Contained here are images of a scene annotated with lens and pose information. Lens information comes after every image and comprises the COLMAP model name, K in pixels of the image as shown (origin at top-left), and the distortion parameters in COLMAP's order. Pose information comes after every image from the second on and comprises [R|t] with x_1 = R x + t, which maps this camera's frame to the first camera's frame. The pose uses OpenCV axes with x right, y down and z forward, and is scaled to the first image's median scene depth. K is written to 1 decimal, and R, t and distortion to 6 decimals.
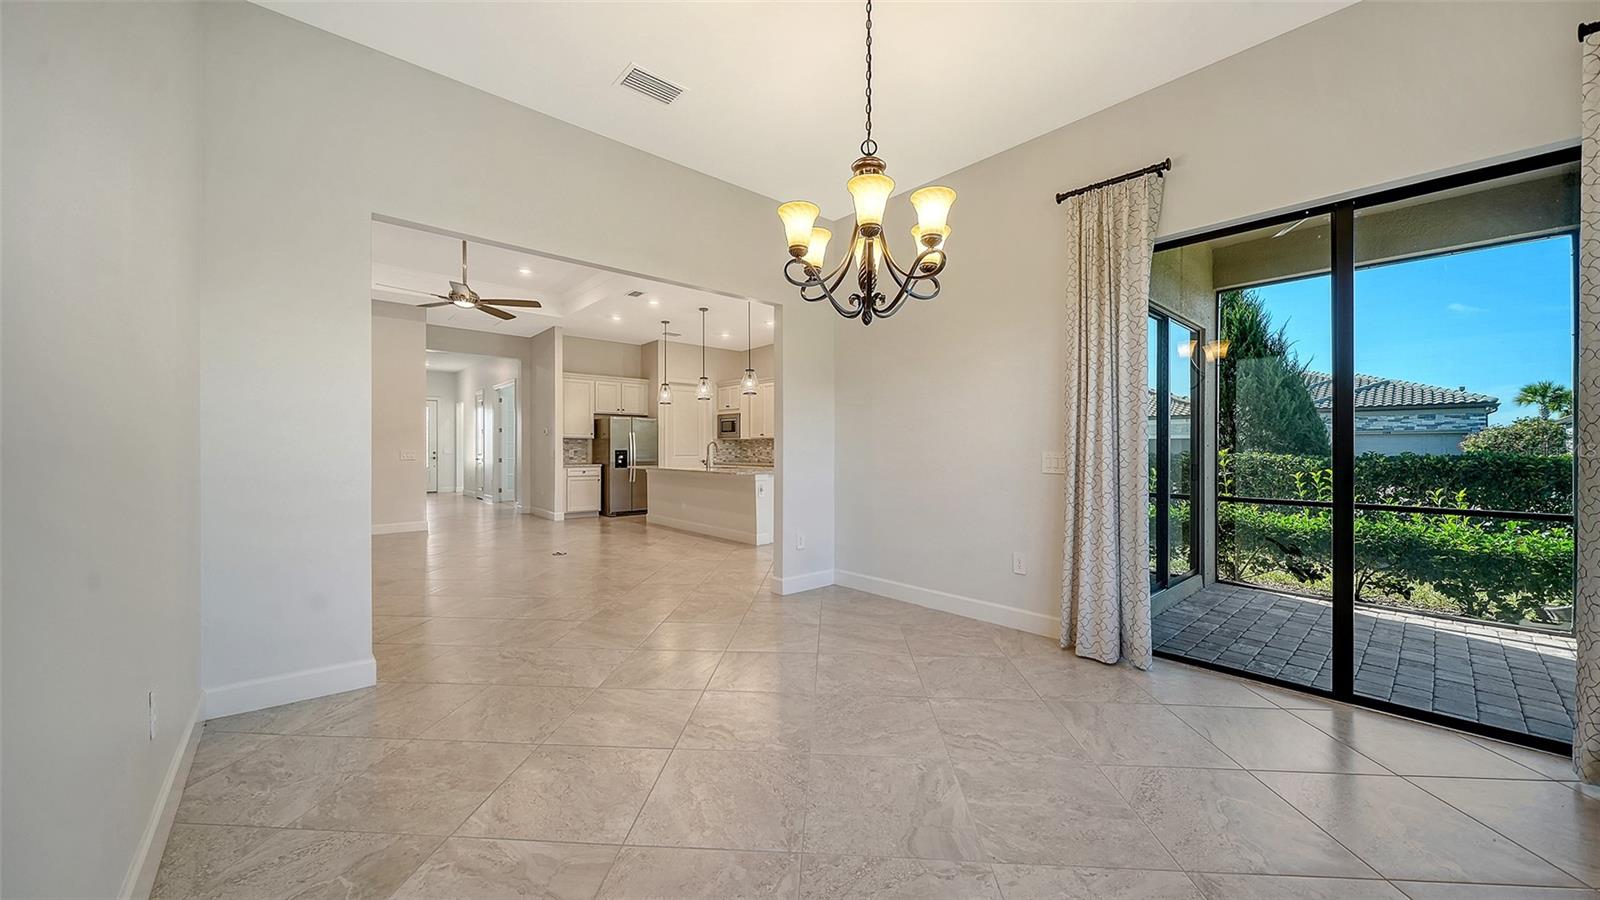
lens RADIAL K [[564.0, 0, 802.8], [0, 564.0, 453.0], [0, 0, 1]] dist [-0.003234, -0.000264]
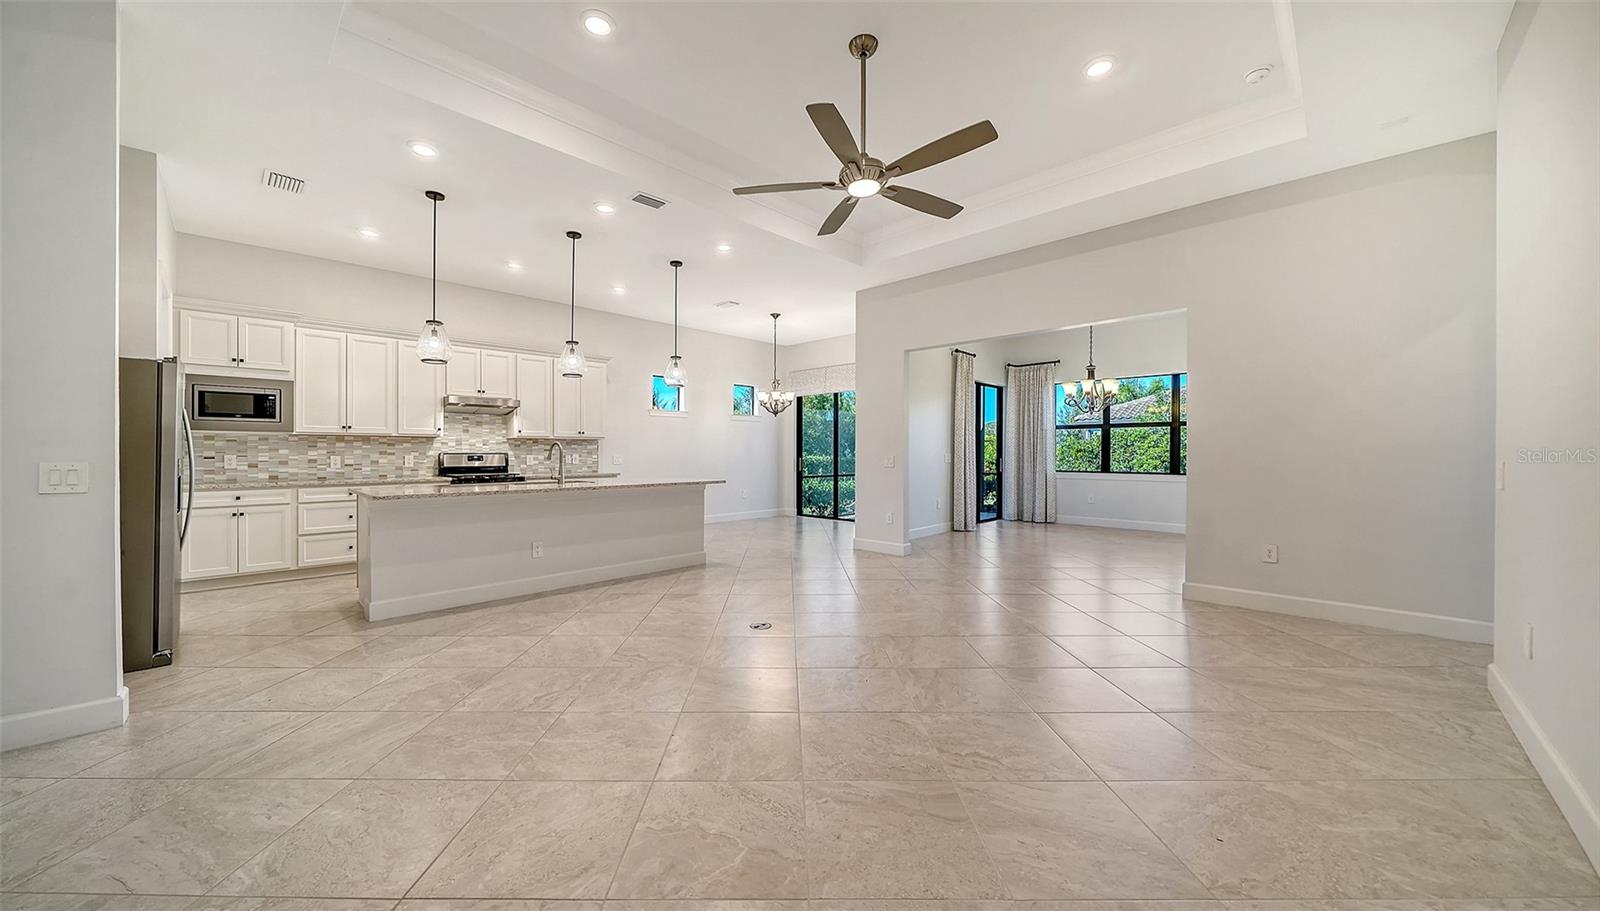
lens RADIAL K [[556.5, 0, 787.6], [0, 556.5, 454.4], [0, 0, 1]] dist [-0.005816, 0.000003]
pose [[-0.055310, -0.006989, 0.998445, -0.654993], [0.009256, 0.999929, 0.007512, -0.006852], [-0.998426, 0.009657, -0.055241, 0.635675]]
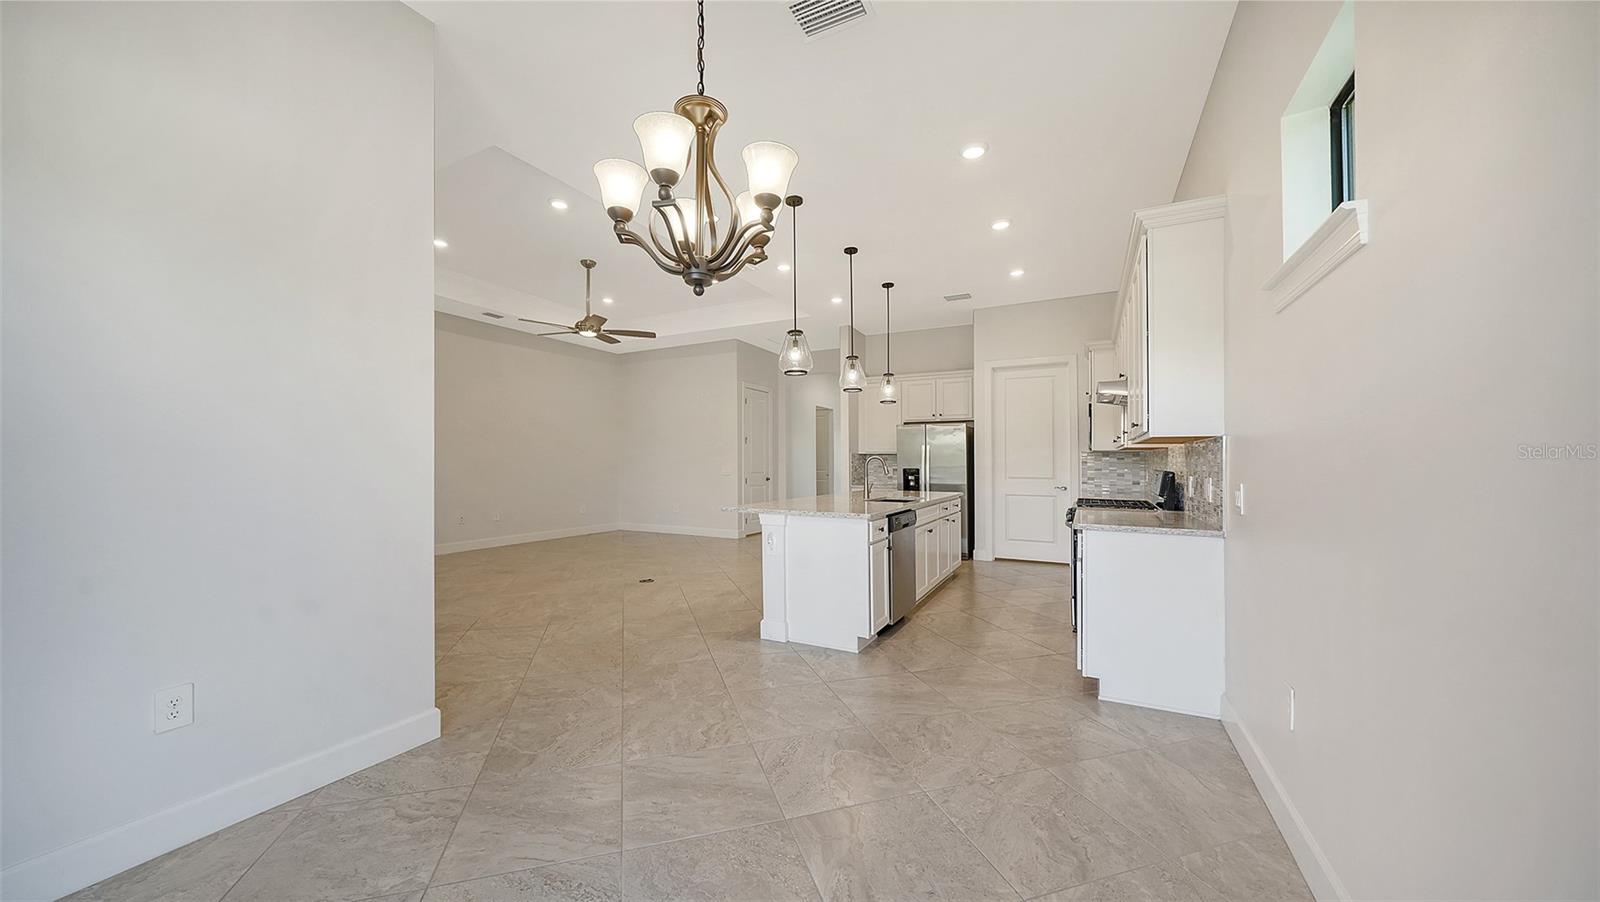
lens RADIAL K [[556.5, 0, 803.8], [0, 556.5, 457.2], [0, 0, 1]] dist [-0.005816, 0.000003]
pose [[0.354789, -0.008687, -0.934906, 0.318223], [-0.013161, 0.999811, -0.014285, -0.007664], [0.934854, 0.017372, 0.354608, 0.580809]]
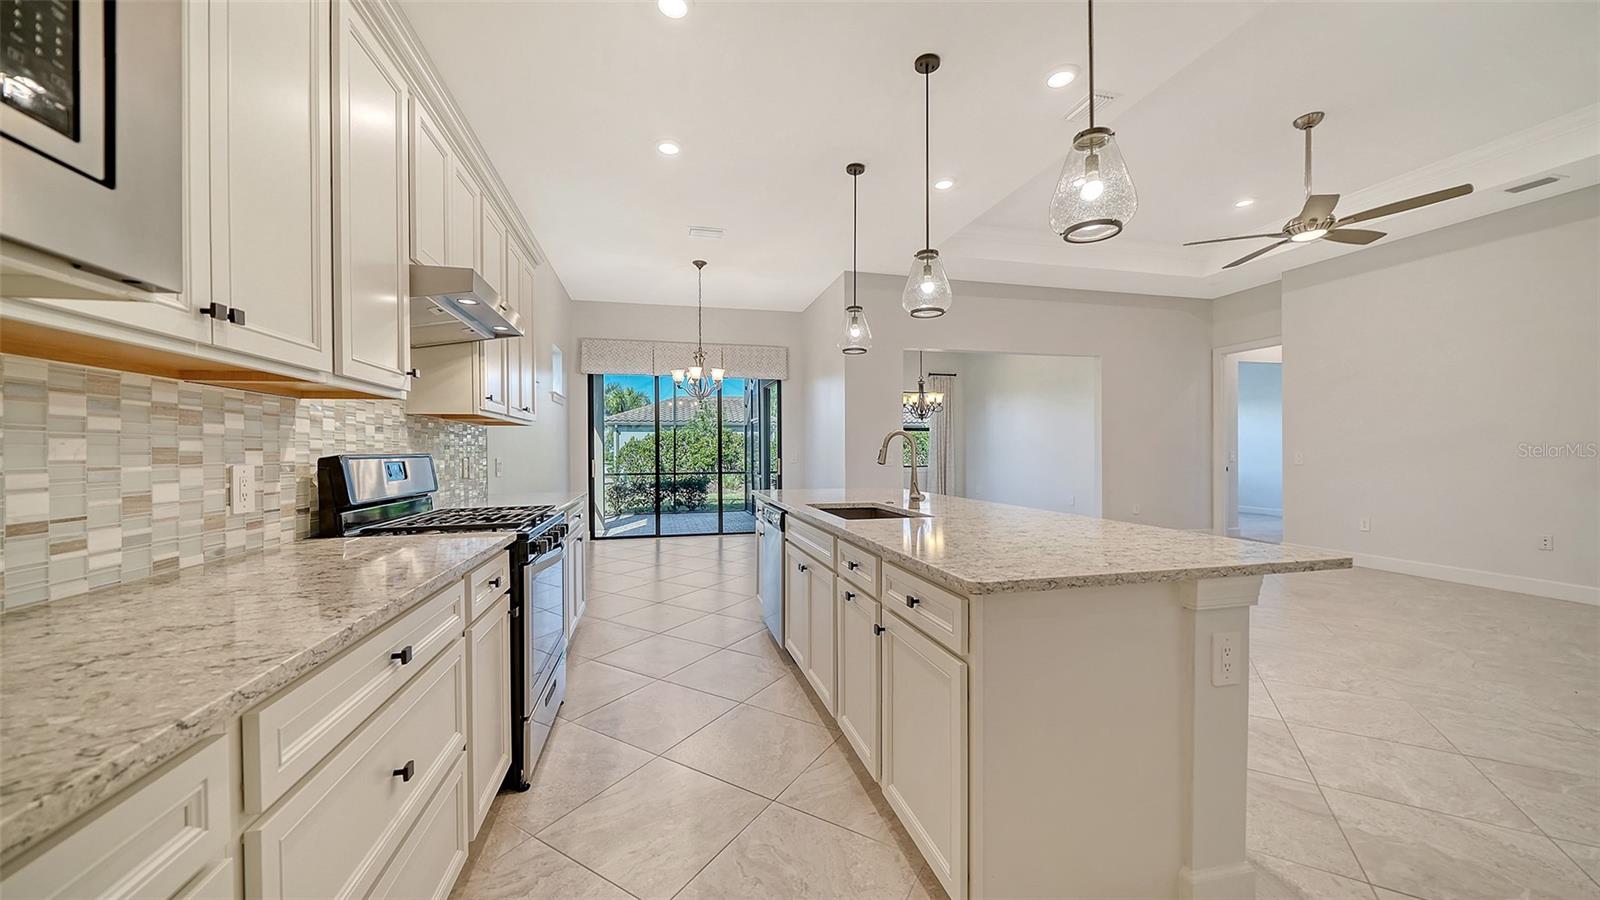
lens RADIAL K [[564.0, 0, 792.5], [0, 564.0, 452.1], [0, 0, 1]] dist [-0.003234, -0.000264]
pose [[-0.883396, -0.001624, 0.468624, -0.214029], [0.003604, 0.999941, 0.010259, -0.009594], [-0.468613, 0.010752, -0.883338, 1.088181]]
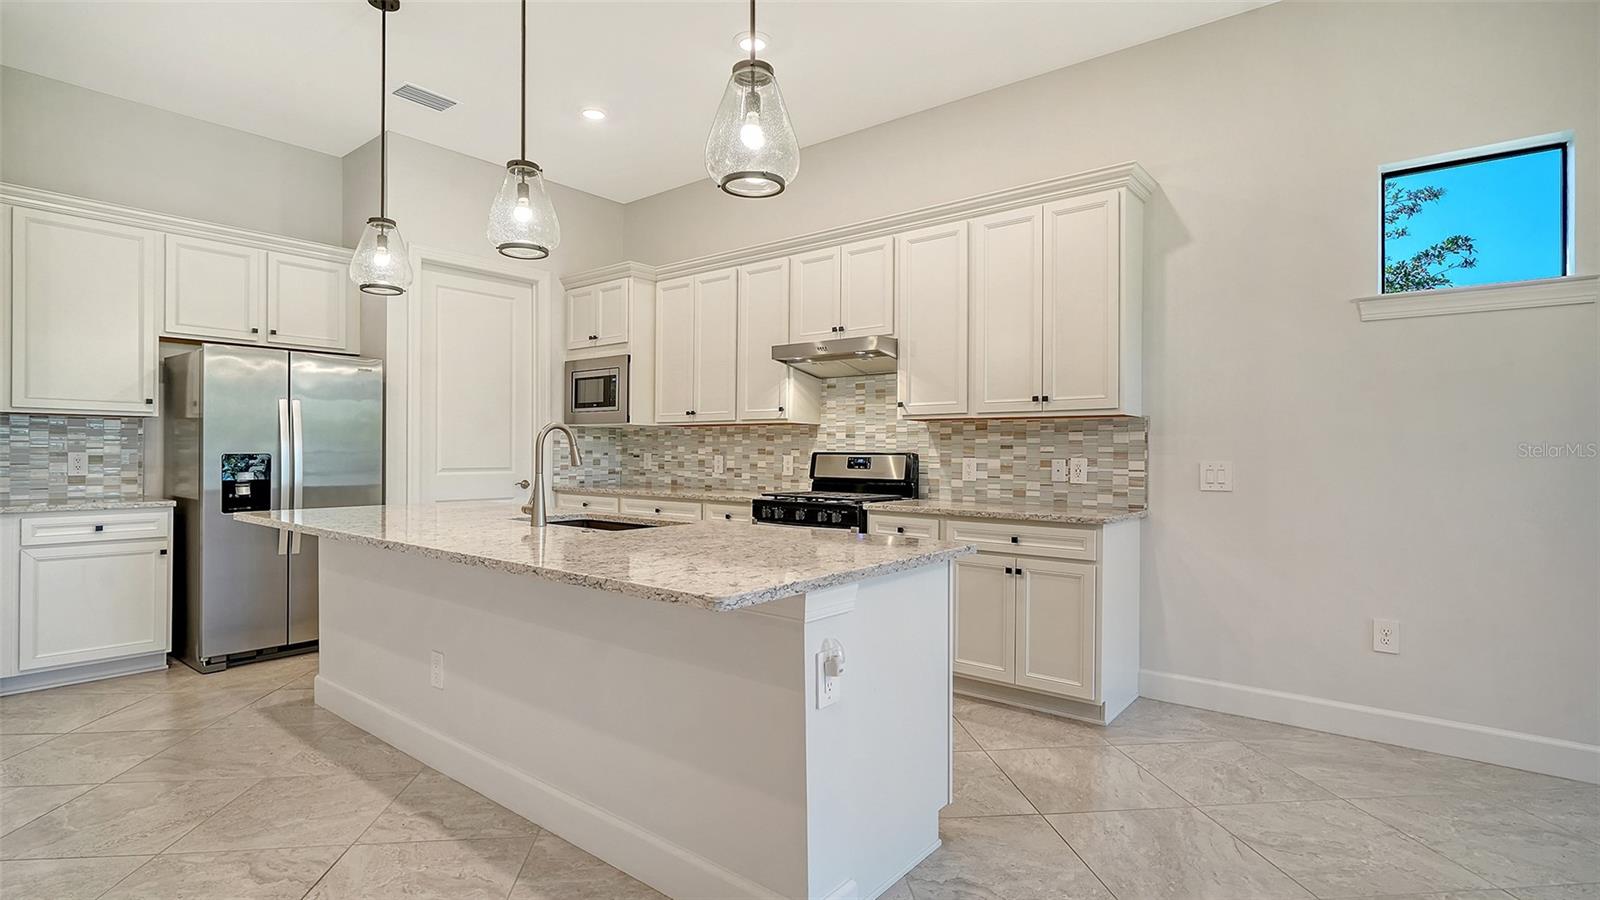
lens RADIAL K [[768.8, 0, 792.2], [0, 768.8, 449.0], [0, 0, 1]] dist [0.003051, -0.001106]
pose [[0.988036, 0.003870, 0.154174, -0.088215], [-0.001982, 0.999921, -0.012397, -0.003178], [-0.154210, 0.011943, 0.987966, 0.519222]]
